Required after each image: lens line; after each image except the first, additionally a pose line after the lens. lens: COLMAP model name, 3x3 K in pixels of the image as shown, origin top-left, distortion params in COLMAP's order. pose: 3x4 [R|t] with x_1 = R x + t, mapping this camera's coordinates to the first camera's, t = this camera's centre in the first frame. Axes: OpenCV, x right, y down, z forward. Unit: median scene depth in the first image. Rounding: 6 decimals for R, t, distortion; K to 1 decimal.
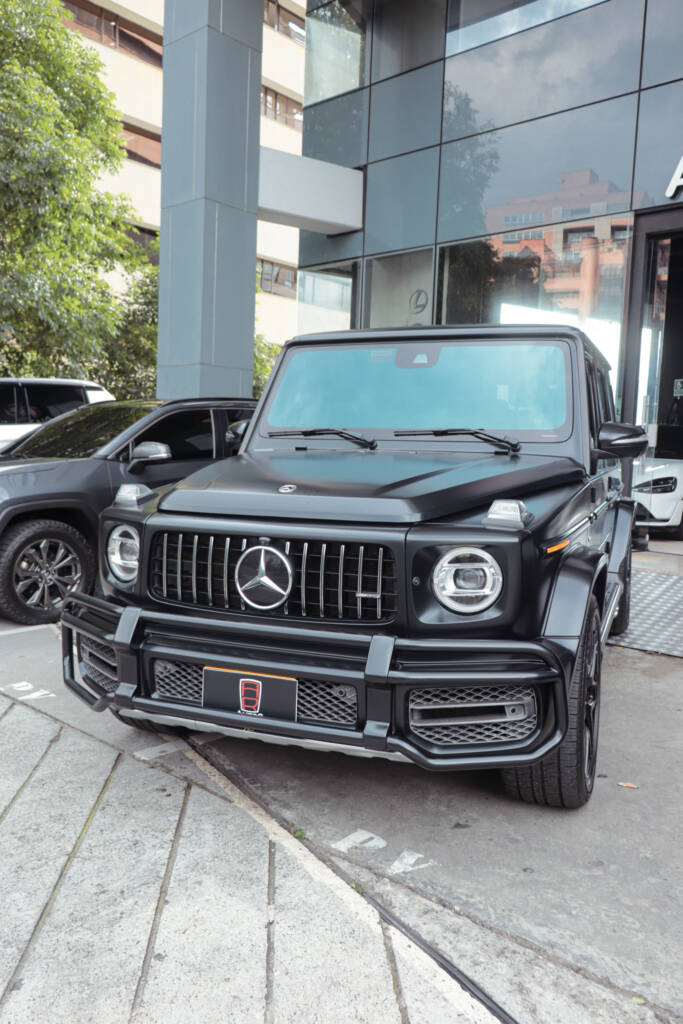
lens RADIAL K [[827.3, 0, 341.7], [0, 827.3, 520.4], [0, 0, 1]] dist [-0.003583, 0.002523]
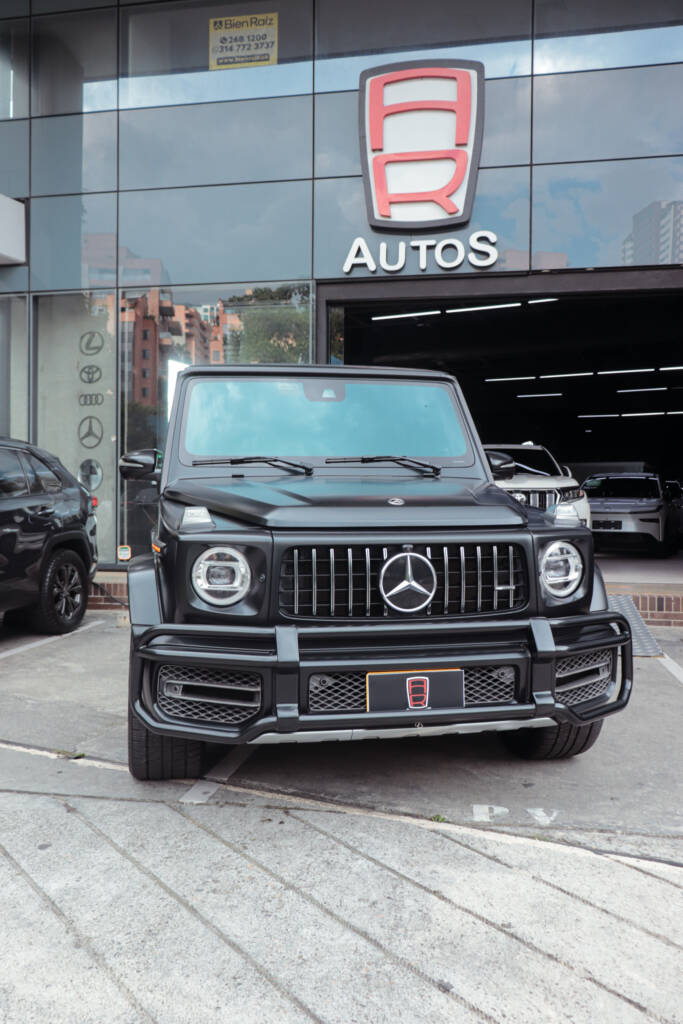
lens RADIAL K [[817.3, 0, 346.2], [0, 817.3, 512.1], [0, 0, 1]] dist [-0.001712, -0.008208]
pose [[0.843353, -0.030922, 0.536469, -0.735082], [0.068412, 0.996398, -0.050115, 0.025711], [-0.532987, 0.078965, 0.842431, 0.138956]]
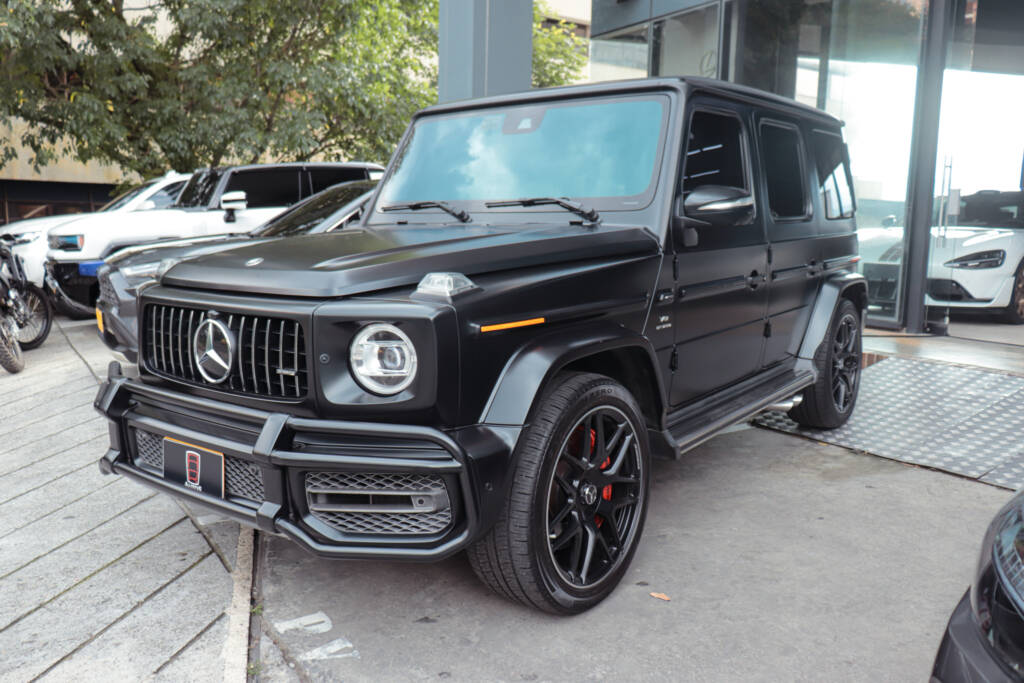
lens RADIAL K [[827.3, 0, 504.6], [0, 827.3, 326.3], [0, 0, 1]] dist [-0.003583, 0.002523]
pose [[0.962552, 0.015118, -0.270674, 0.514335], [-0.006254, 0.999416, 0.033581, 0.003362], [0.271023, -0.030631, 0.962085, 0.137945]]
